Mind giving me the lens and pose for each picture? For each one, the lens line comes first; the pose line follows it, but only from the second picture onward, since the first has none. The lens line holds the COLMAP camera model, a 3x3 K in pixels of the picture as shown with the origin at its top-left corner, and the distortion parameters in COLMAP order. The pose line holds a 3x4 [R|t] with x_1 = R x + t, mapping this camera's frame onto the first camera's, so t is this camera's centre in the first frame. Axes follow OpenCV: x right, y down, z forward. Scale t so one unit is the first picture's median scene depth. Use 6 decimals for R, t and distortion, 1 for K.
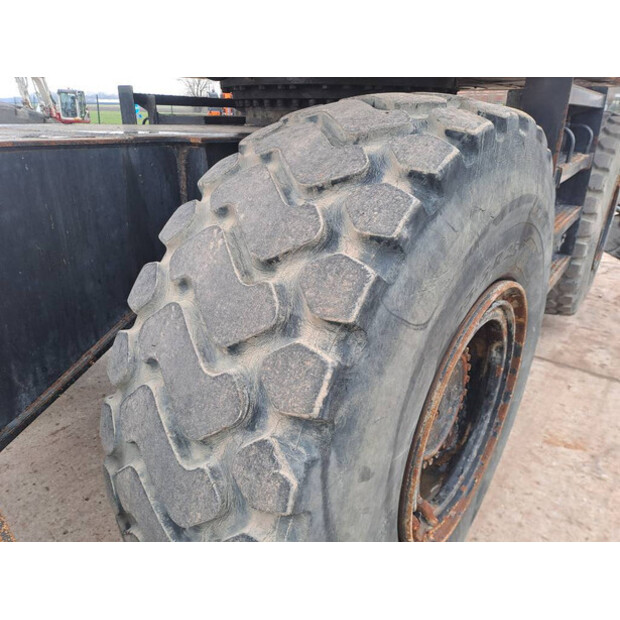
lens RADIAL K [[456.2, 0, 310.0], [0, 456.2, 310.0], [0, 0, 1]] dist [0.056493, -0.010419]
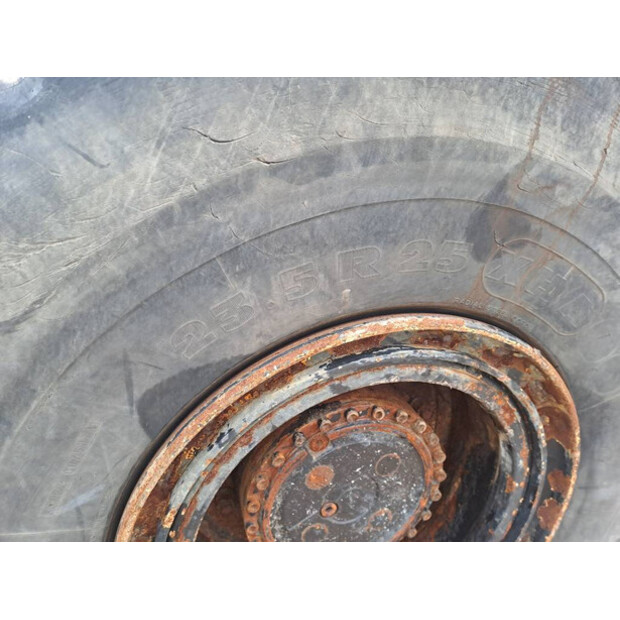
lens RADIAL K [[456.2, 0, 310.0], [0, 456.2, 310.0], [0, 0, 1]] dist [0.056493, -0.010419]
pose [[0.832415, 0.209330, -0.513095, 0.746185], [-0.214458, 0.975451, 0.050036, -0.082549], [0.510973, 0.068387, 0.856872, 0.631291]]
